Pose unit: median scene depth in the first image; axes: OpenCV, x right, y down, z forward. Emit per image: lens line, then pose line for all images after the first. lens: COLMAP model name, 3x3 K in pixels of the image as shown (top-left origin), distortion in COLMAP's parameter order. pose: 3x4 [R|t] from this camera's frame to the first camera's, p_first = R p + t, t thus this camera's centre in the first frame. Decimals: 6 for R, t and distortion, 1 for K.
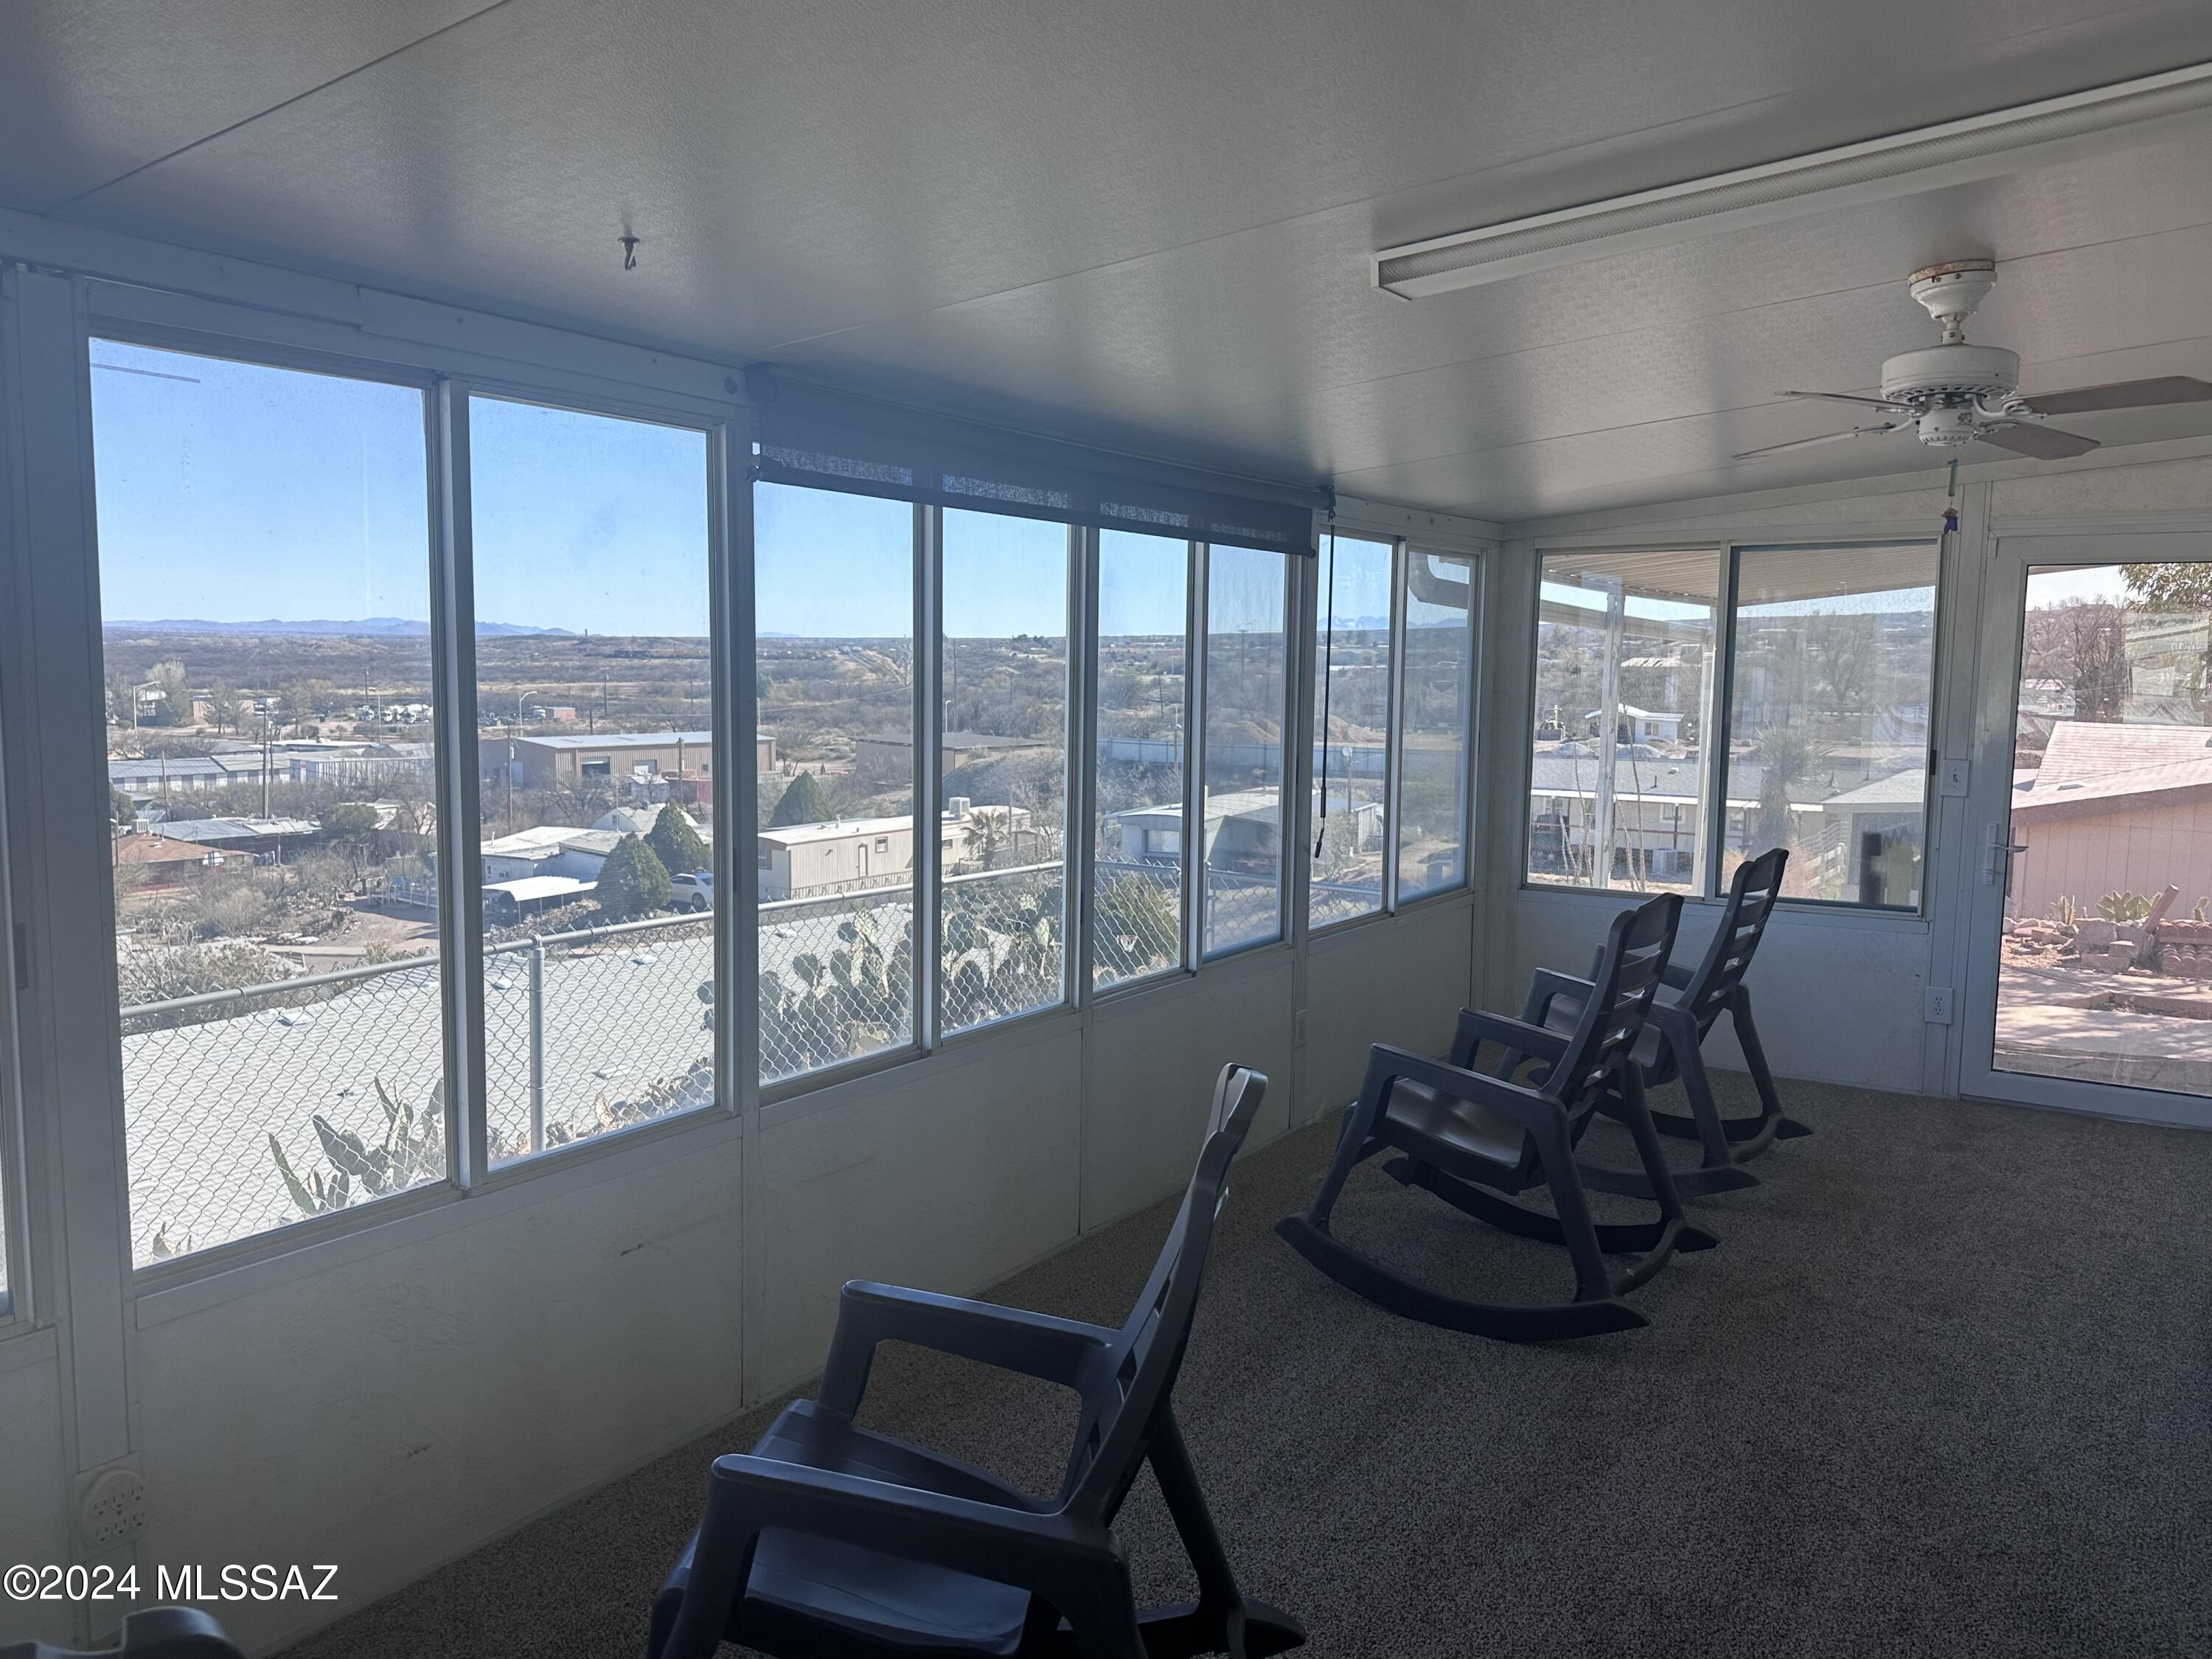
lens RADIAL K [[1662.5, 0, 1106.0], [0, 1662.5, 829.5], [0, 0, 1]] dist [0.105421, -0.178066]
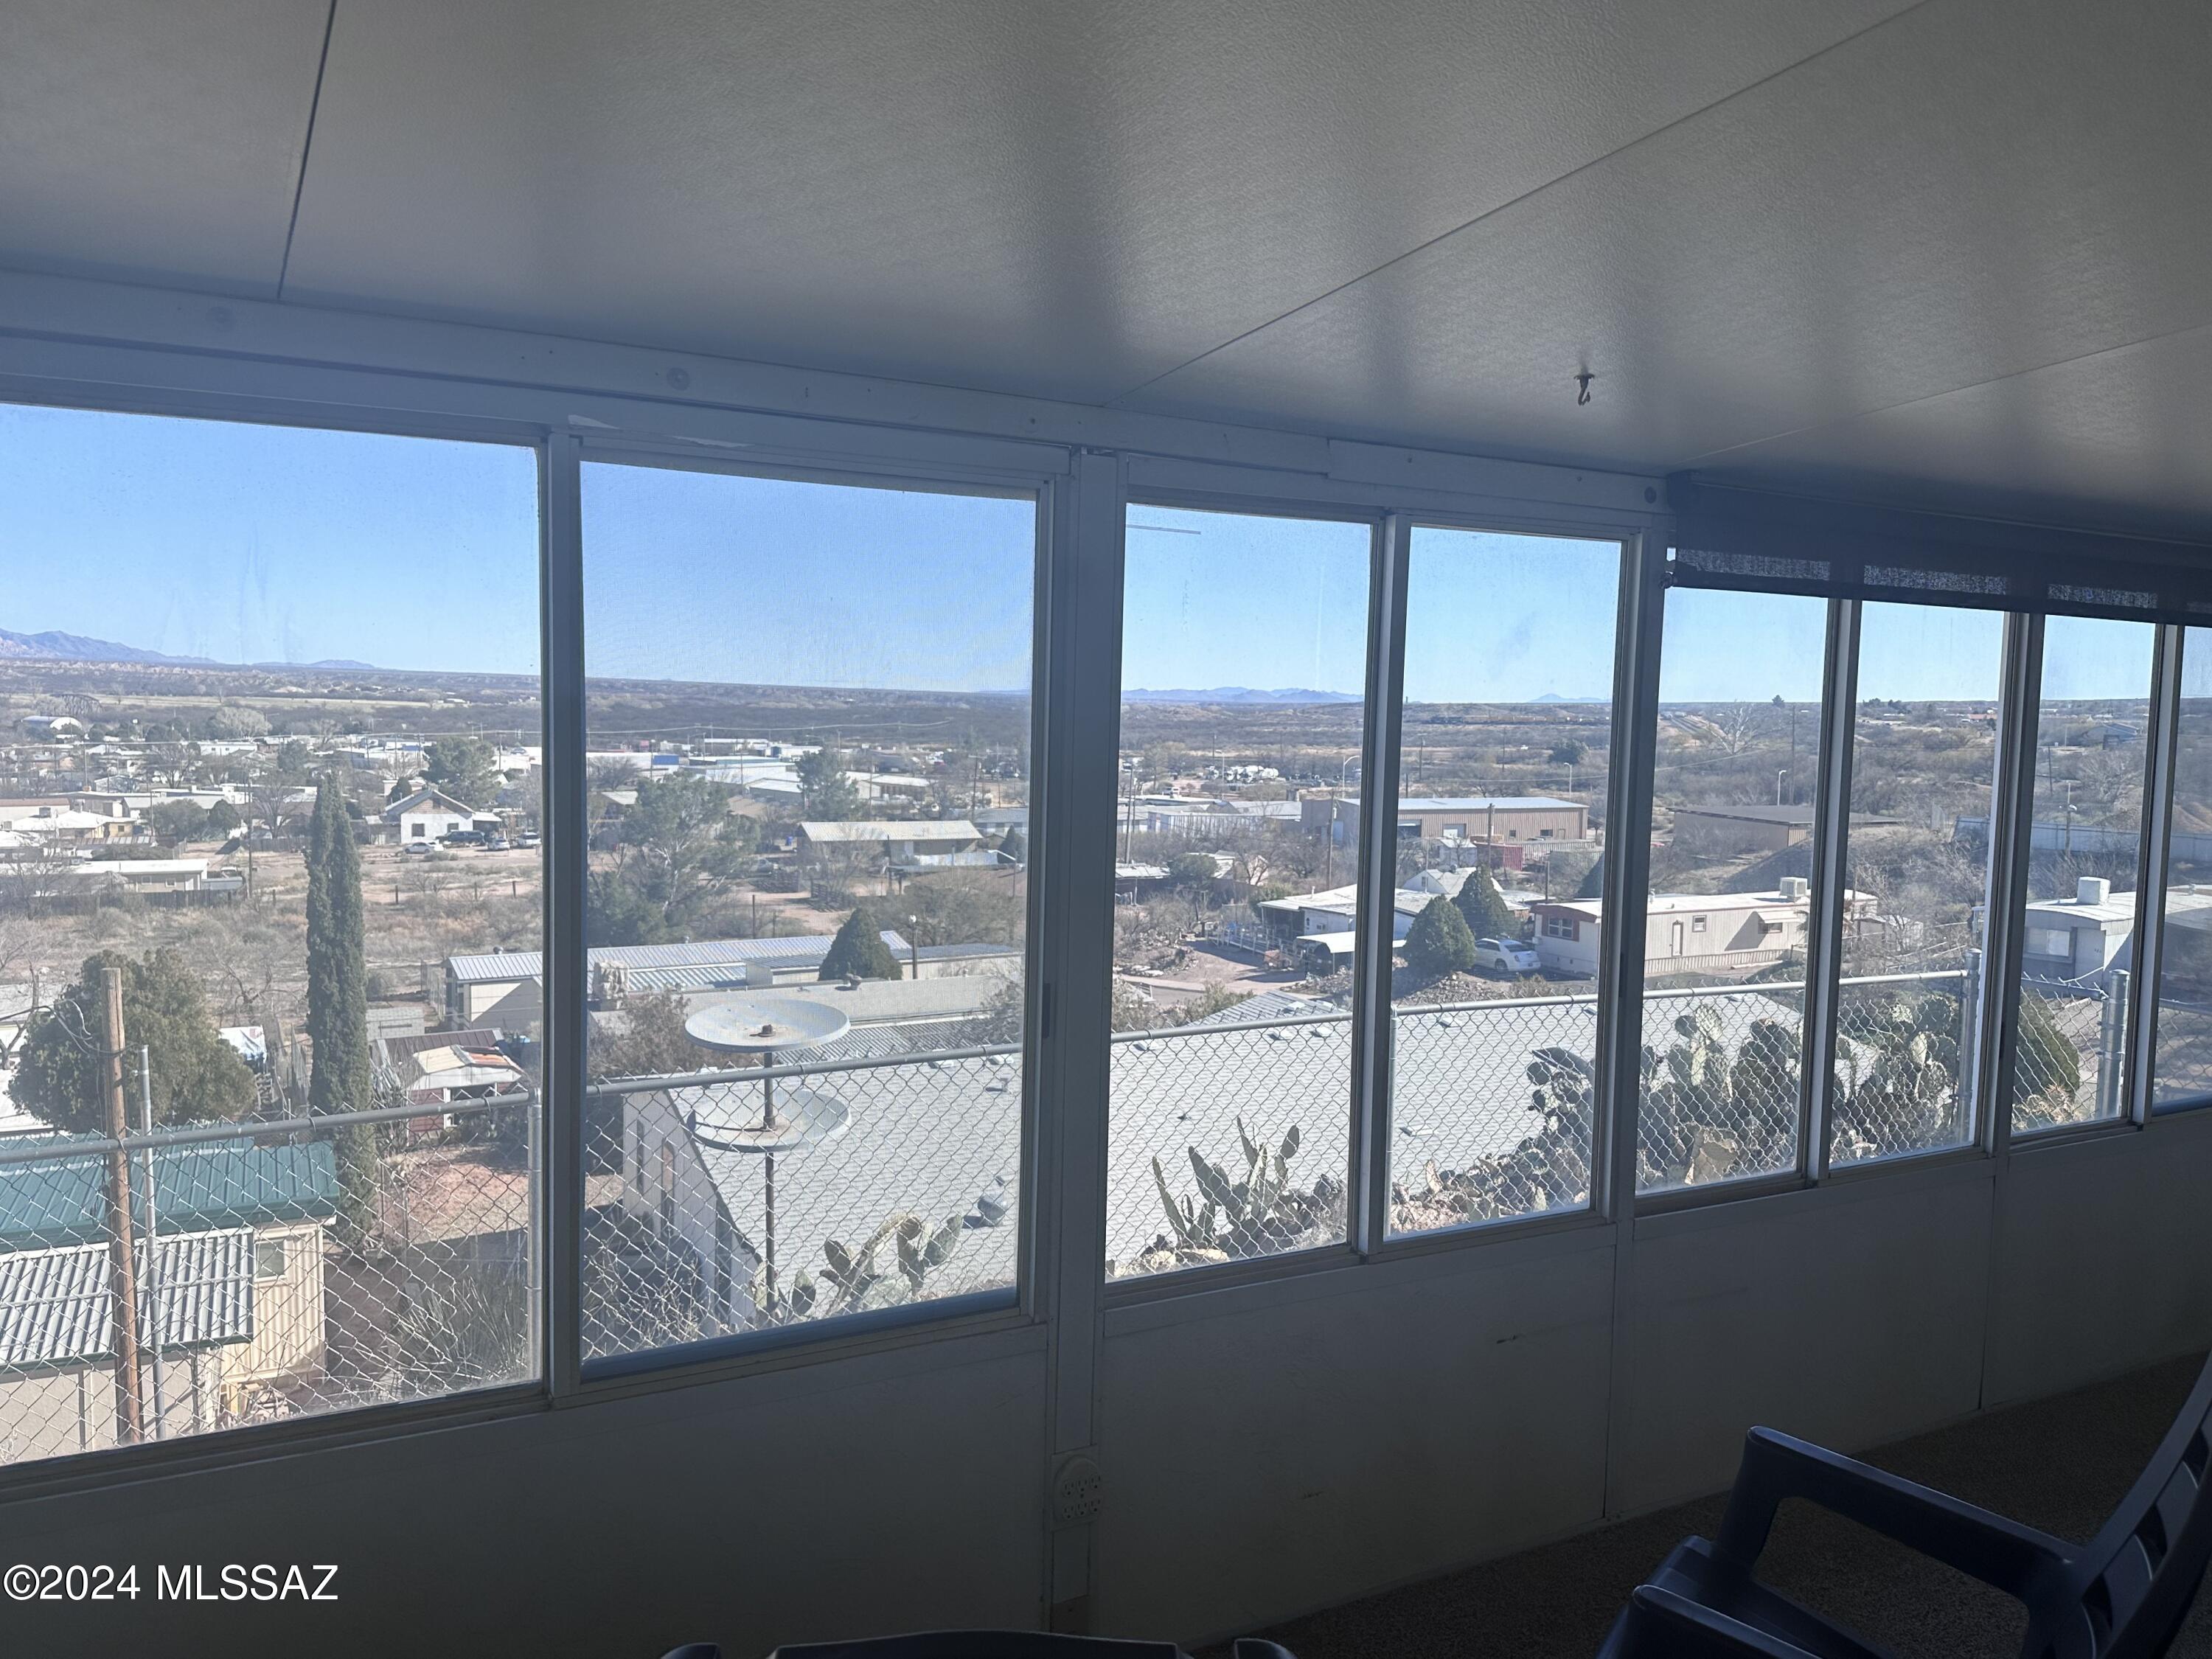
lens RADIAL K [[1652.7, 0, 1061.4], [0, 1652.7, 832.7], [0, 0, 1]] dist [0.111997, -0.167528]
pose [[0.880032, 0.044634, -0.472812, -0.010045], [-0.060347, 0.998013, -0.018107, -0.004629], [0.471064, 0.044468, 0.880977, -0.008302]]
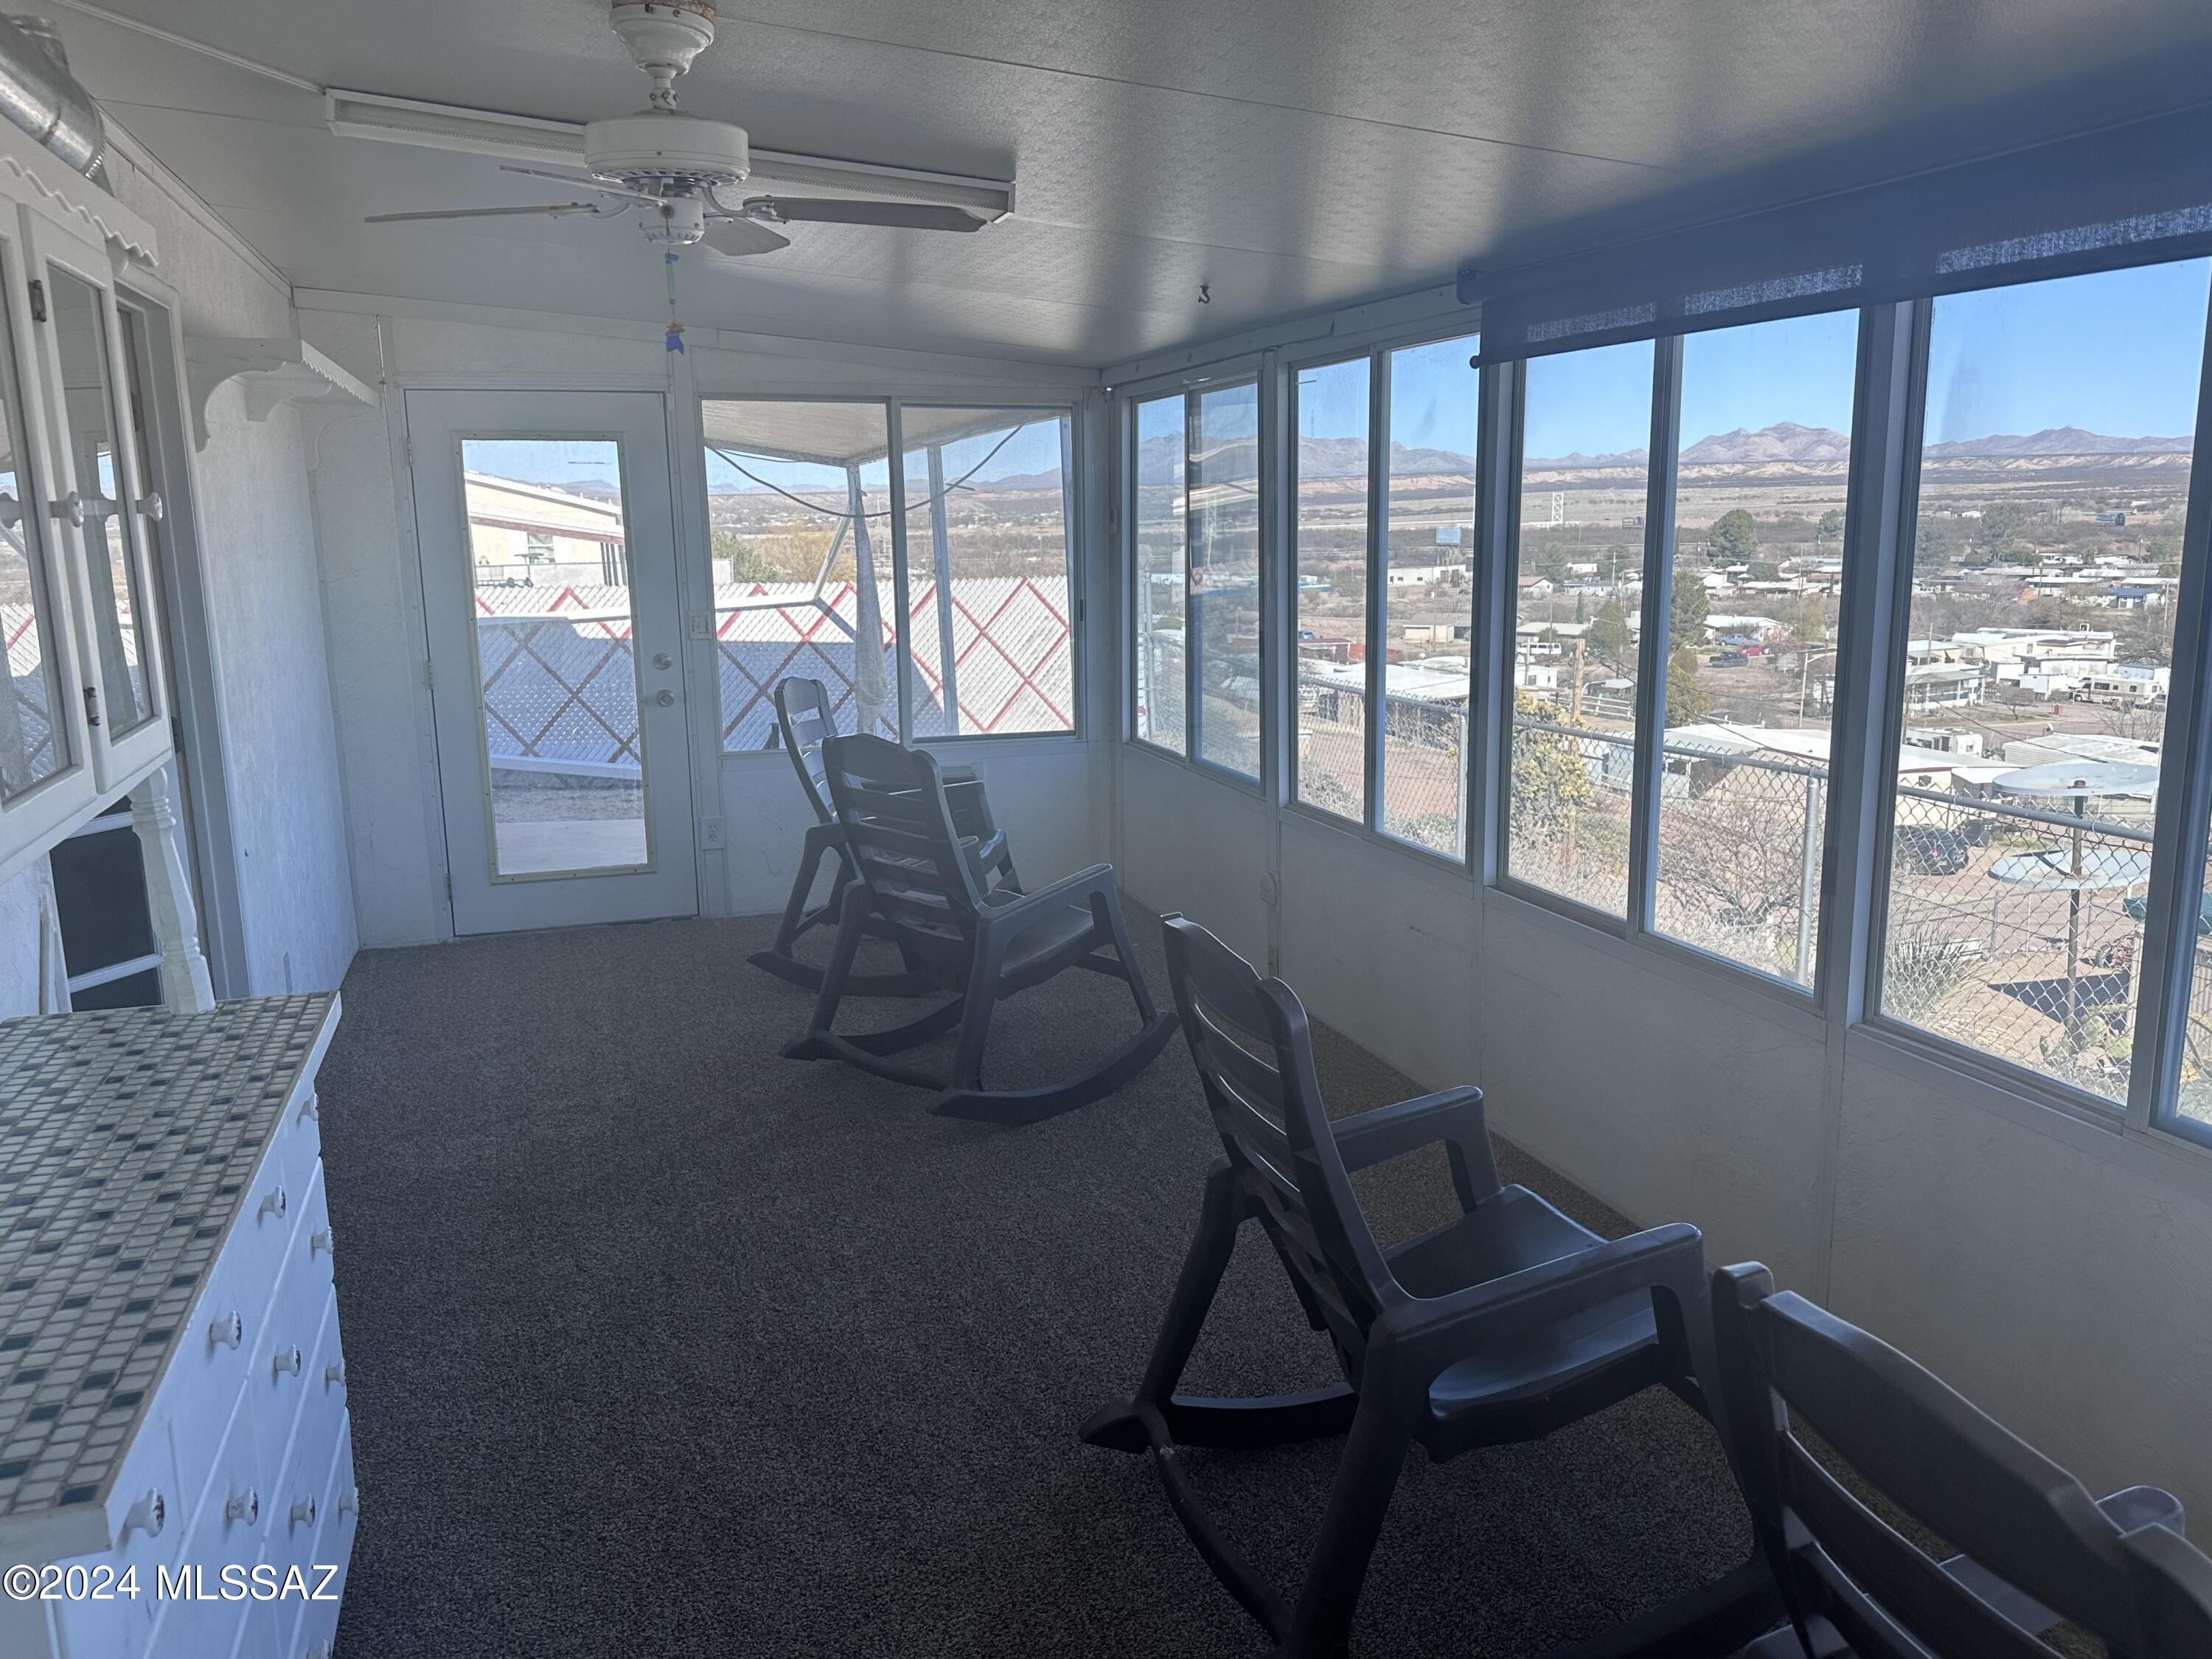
lens RADIAL K [[1662.5, 0, 1106.0], [0, 1662.5, 829.5], [0, 0, 1]] dist [0.105421, -0.178066]
pose [[-0.611042, 0.151862, -0.776895, 0.200652], [-0.066685, 0.968062, 0.241679, -0.032698], [0.788785, 0.199483, -0.581399, 0.323578]]
